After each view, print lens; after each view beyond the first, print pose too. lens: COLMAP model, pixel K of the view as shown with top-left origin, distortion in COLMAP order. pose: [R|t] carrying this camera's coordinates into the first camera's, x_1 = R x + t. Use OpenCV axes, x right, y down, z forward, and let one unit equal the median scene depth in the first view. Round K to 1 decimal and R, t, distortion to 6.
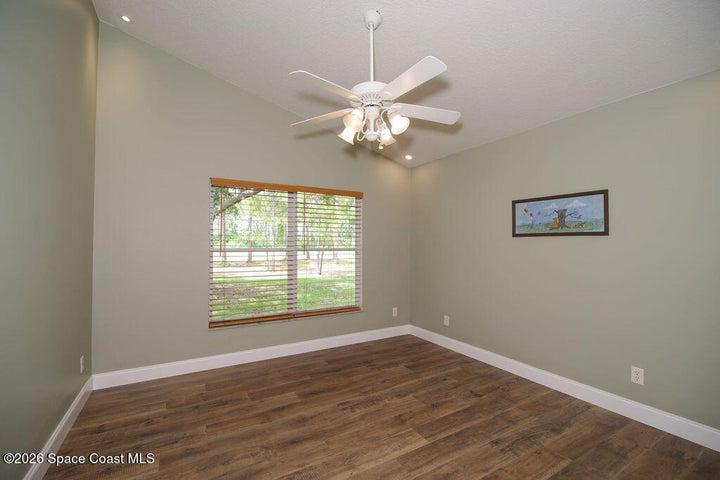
lens RADIAL K [[316.1, 0, 360.0], [0, 316.1, 240.0], [0, 0, 1]] dist [-0.010656, -0.000446]
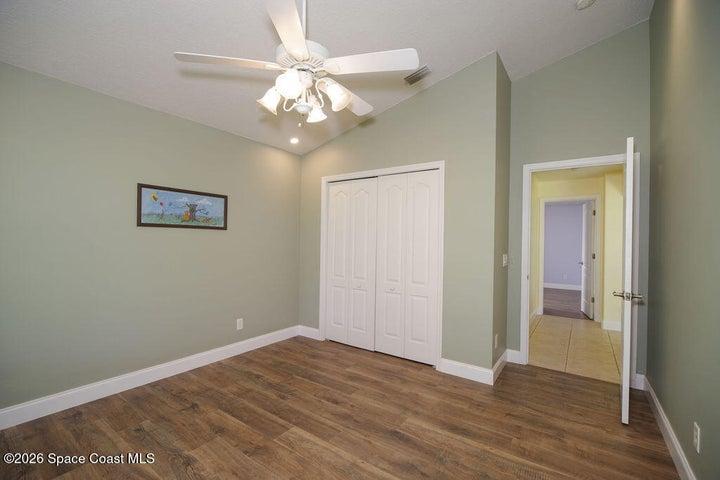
lens RADIAL K [[316.1, 0, 360.0], [0, 316.1, 240.0], [0, 0, 1]] dist [-0.010656, -0.000446]
pose [[-0.416934, -0.010448, 0.908877, -0.646636], [-0.029105, 0.999575, -0.001861, 0.013500], [-0.908471, -0.027229, -0.417061, 0.992815]]
